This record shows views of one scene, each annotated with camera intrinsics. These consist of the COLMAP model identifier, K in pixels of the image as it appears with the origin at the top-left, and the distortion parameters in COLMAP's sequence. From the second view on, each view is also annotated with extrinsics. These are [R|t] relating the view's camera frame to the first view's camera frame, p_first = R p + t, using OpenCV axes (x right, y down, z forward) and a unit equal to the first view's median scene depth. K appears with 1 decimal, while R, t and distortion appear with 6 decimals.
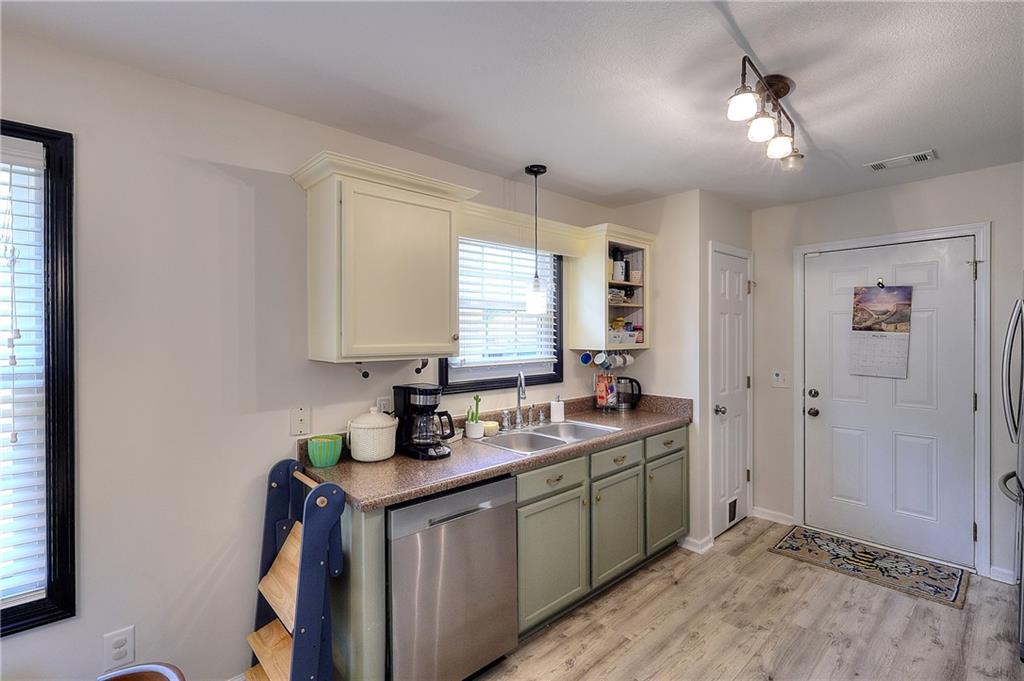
lens RADIAL K [[472.2, 0, 511.9], [0, 472.2, 335.7], [0, 0, 1]] dist [-0.003121, 0.001824]
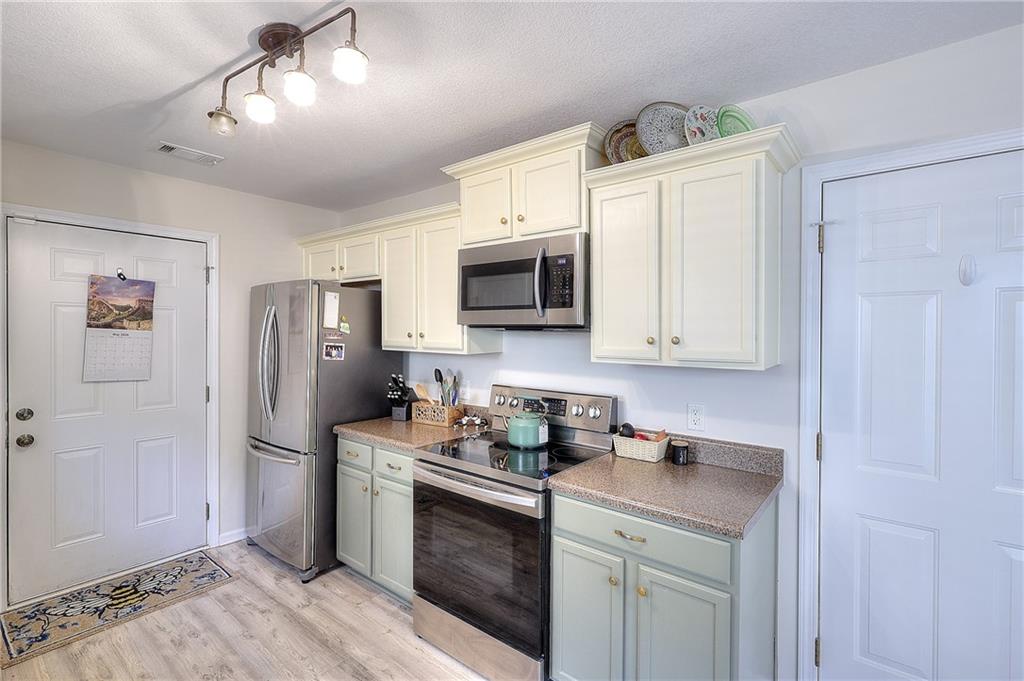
lens RADIAL K [[472.2, 0, 511.1], [0, 472.2, 335.1], [0, 0, 1]] dist [-0.003121, 0.001824]
pose [[-0.148063, -0.003712, 0.988971, -0.200228], [-0.001401, 0.999993, 0.003544, -0.002436], [-0.988977, -0.000860, -0.148068, 0.425136]]
